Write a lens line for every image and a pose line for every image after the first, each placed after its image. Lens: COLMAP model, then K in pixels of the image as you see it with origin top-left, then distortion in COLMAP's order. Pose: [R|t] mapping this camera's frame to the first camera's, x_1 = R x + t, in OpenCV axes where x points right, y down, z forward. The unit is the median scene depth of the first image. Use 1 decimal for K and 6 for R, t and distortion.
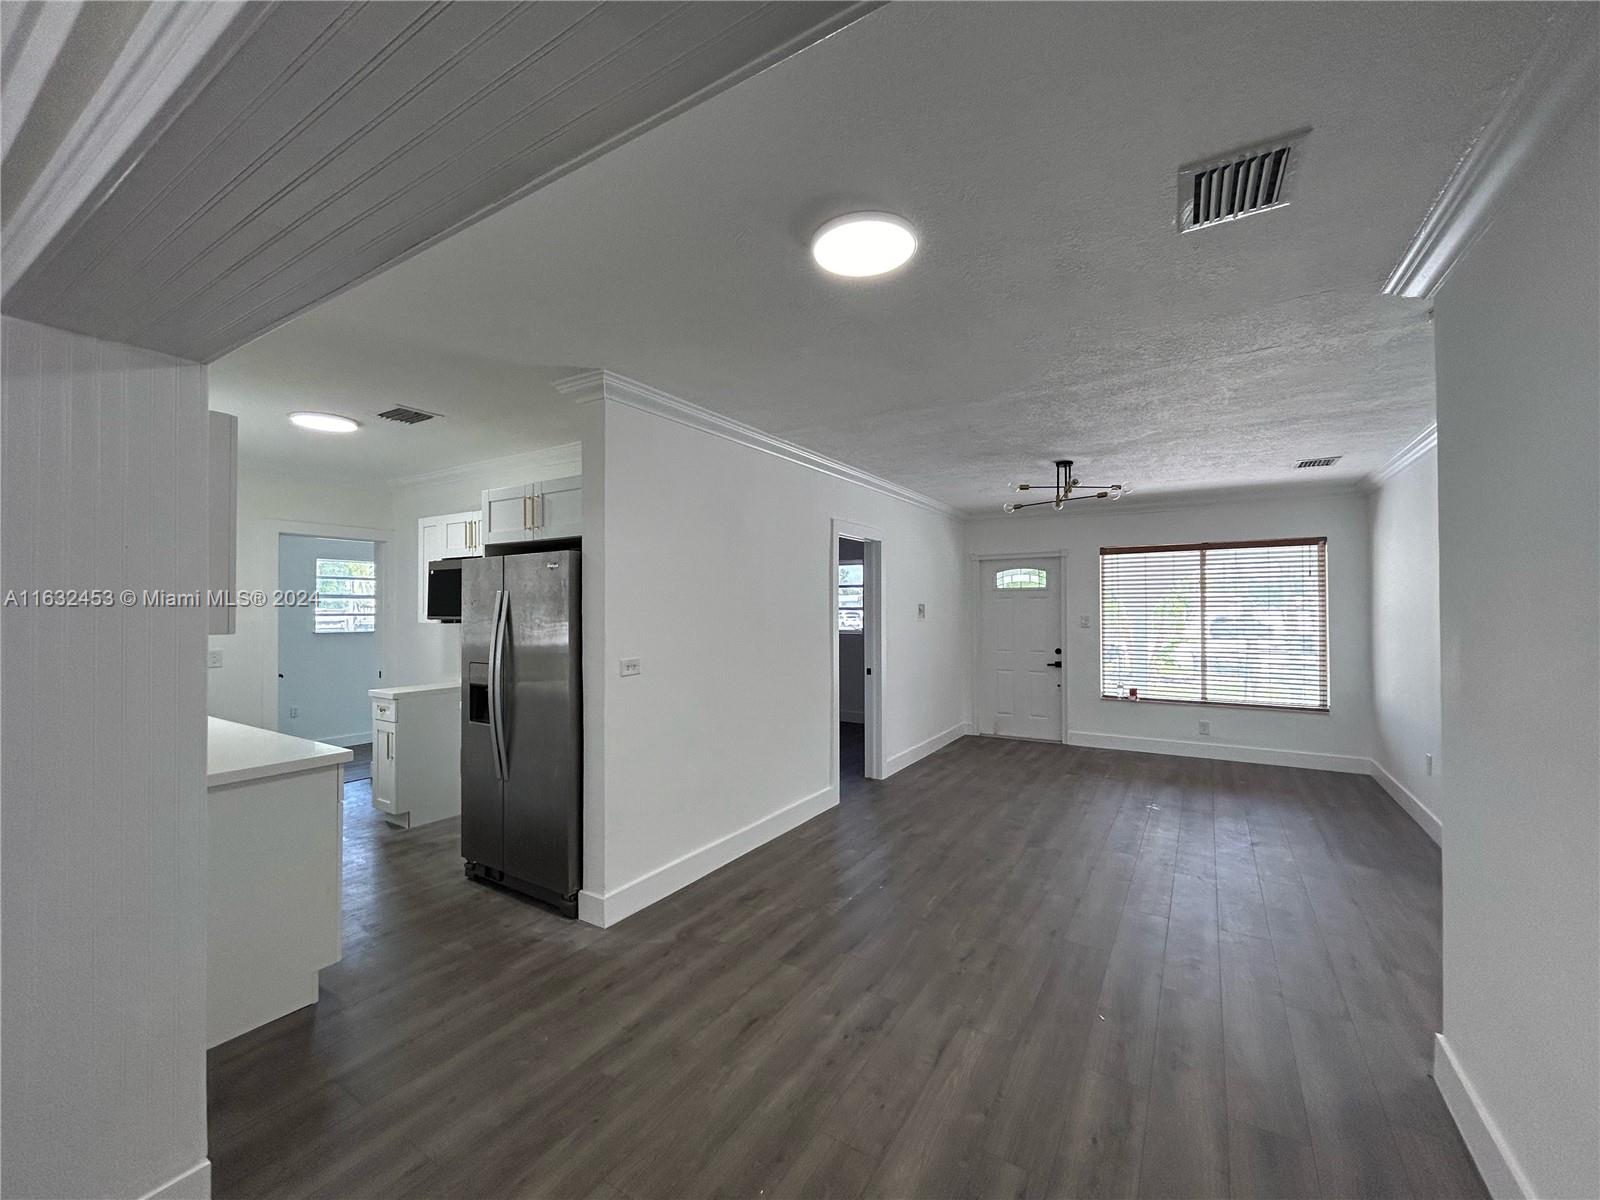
lens RADIAL K [[648.6, 0, 803.0], [0, 648.6, 602.2], [0, 0, 1]] dist [0.002316, -0.000132]
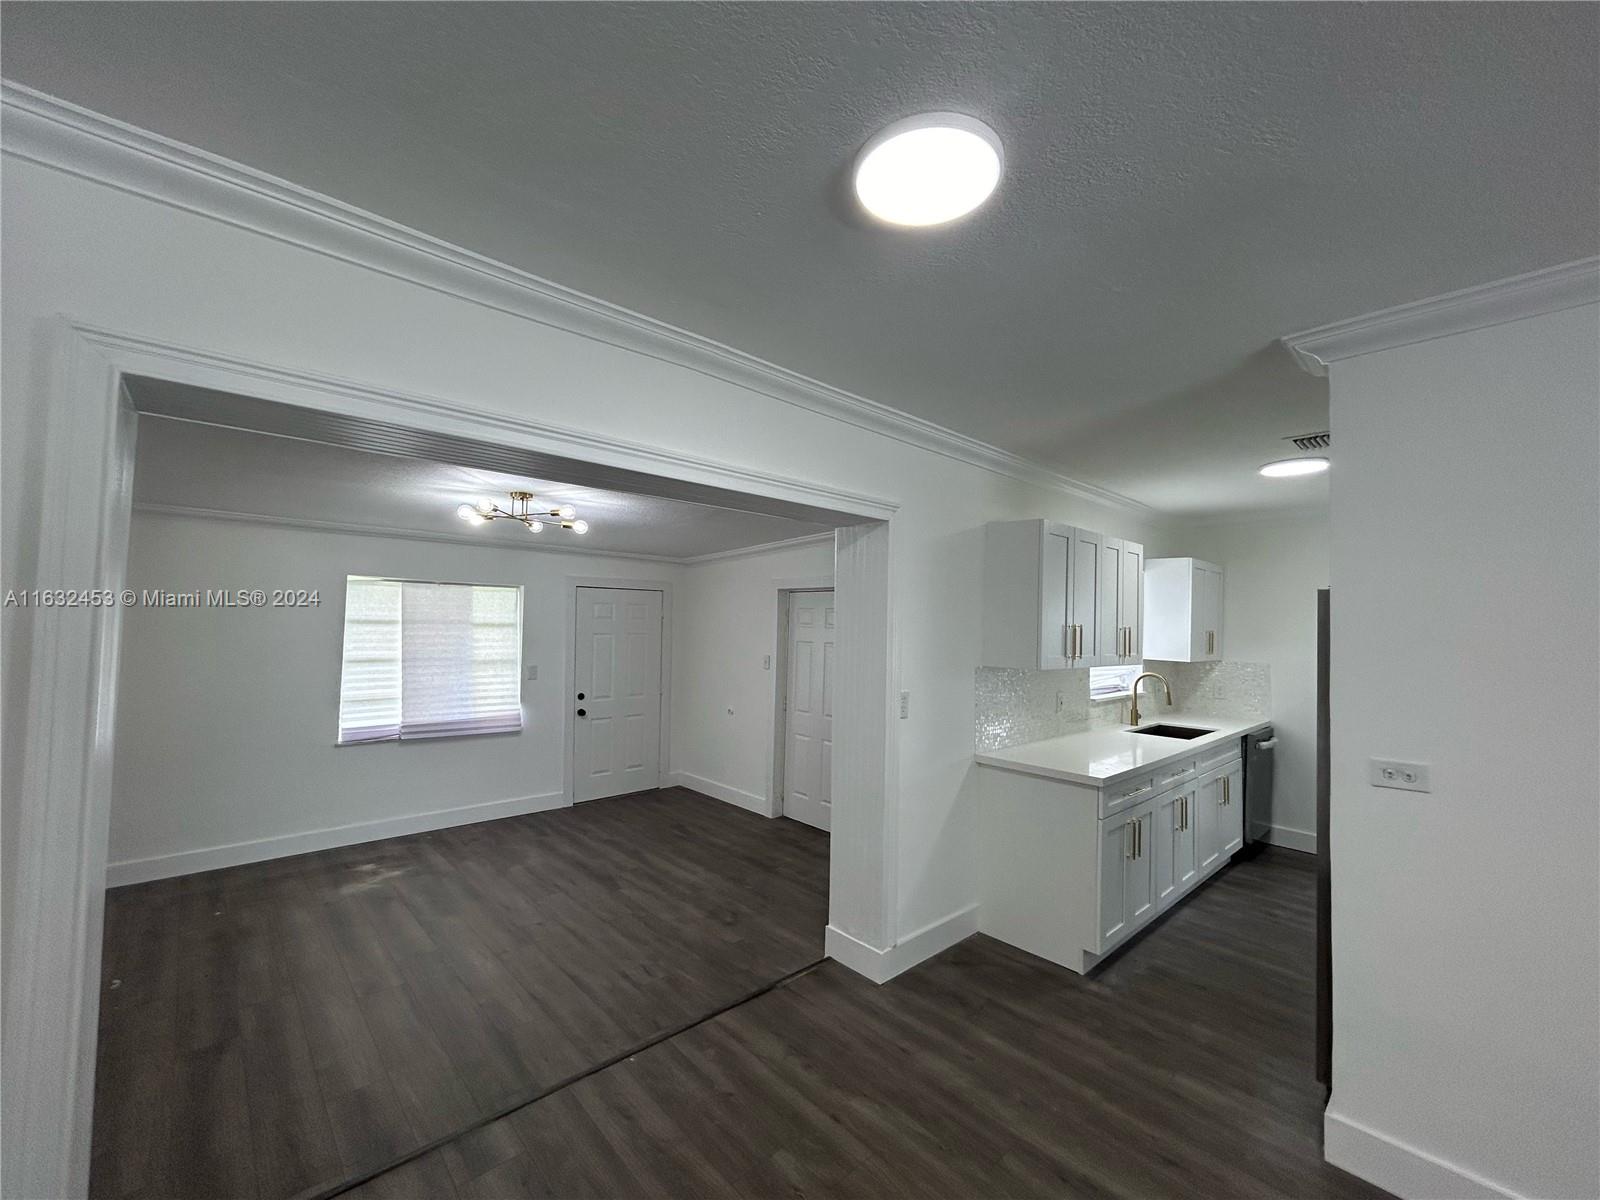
lens RADIAL K [[648.6, 0, 794.5], [0, 648.6, 608.0], [0, 0, 1]] dist [0.002316, -0.000132]
pose [[-0.279157, -0.029819, -0.959782, 0.690172], [-0.016885, 0.999516, -0.026143, -0.043718], [0.960097, 0.008908, -0.279525, 0.925310]]
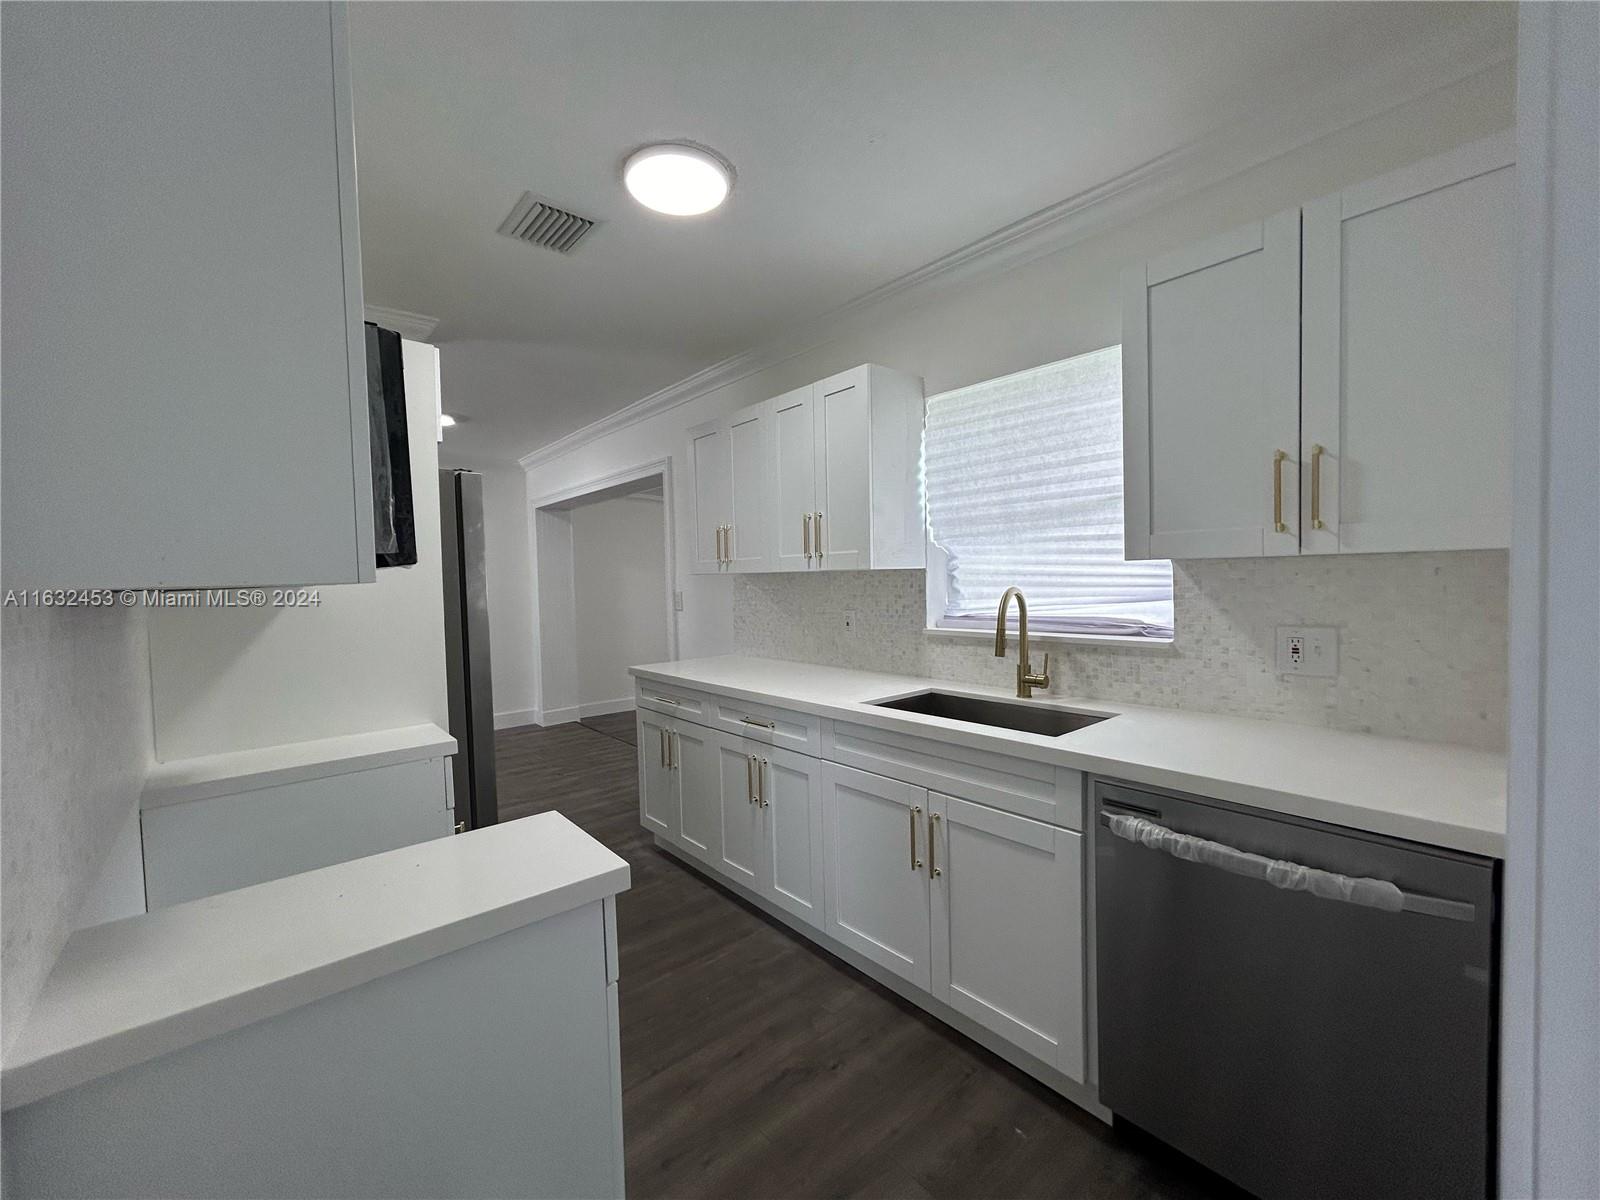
lens RADIAL K [[648.6, 0, 790.8], [0, 648.6, 605.4], [0, 0, 1]] dist [0.002316, -0.000132]
pose [[-0.946770, 0.012076, 0.321685, -1.670514], [0.022894, 0.999292, 0.029867, 0.086934], [-0.321096, 0.035642, -0.946376, 2.493854]]
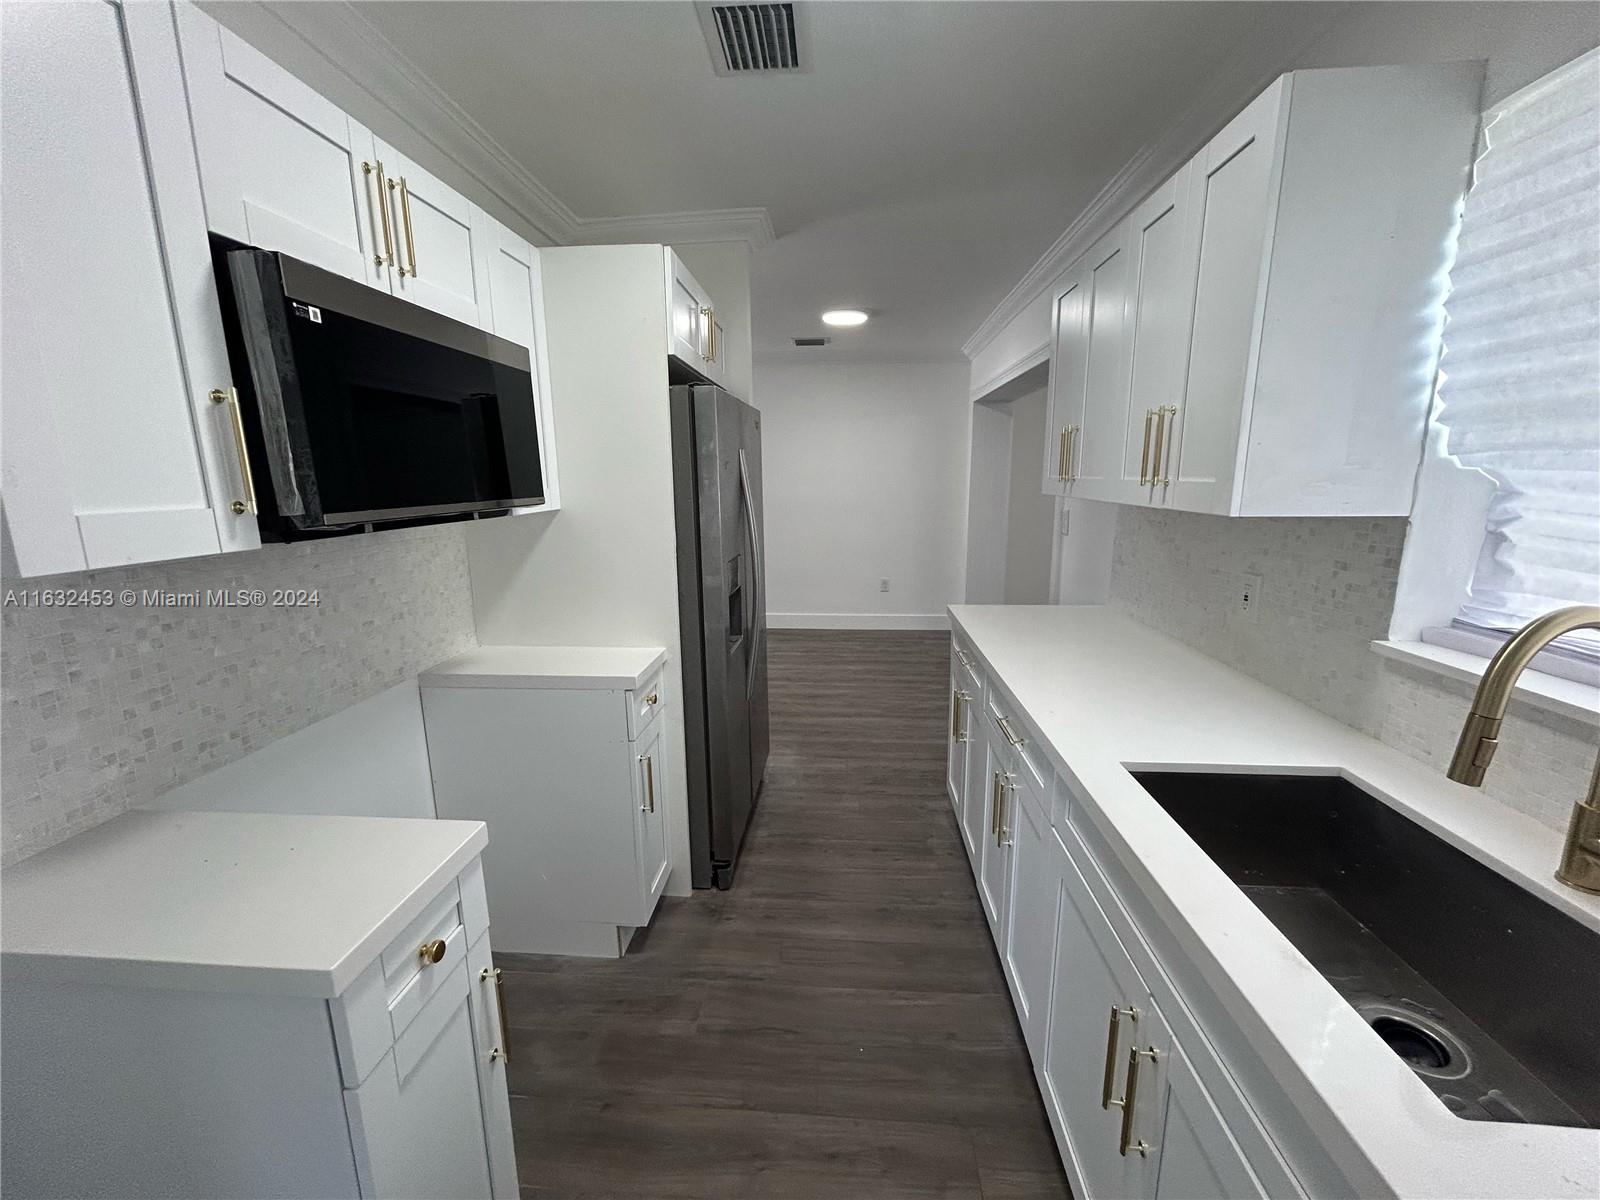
lens RADIAL K [[648.6, 0, 790.0], [0, 648.6, 602.2], [0, 0, 1]] dist [0.002316, -0.000132]
pose [[-0.449702, -0.166606, 0.877502, -1.787631], [-0.001639, 0.982601, 0.185721, 0.029511], [-0.893177, 0.082081, -0.442151, 2.012303]]
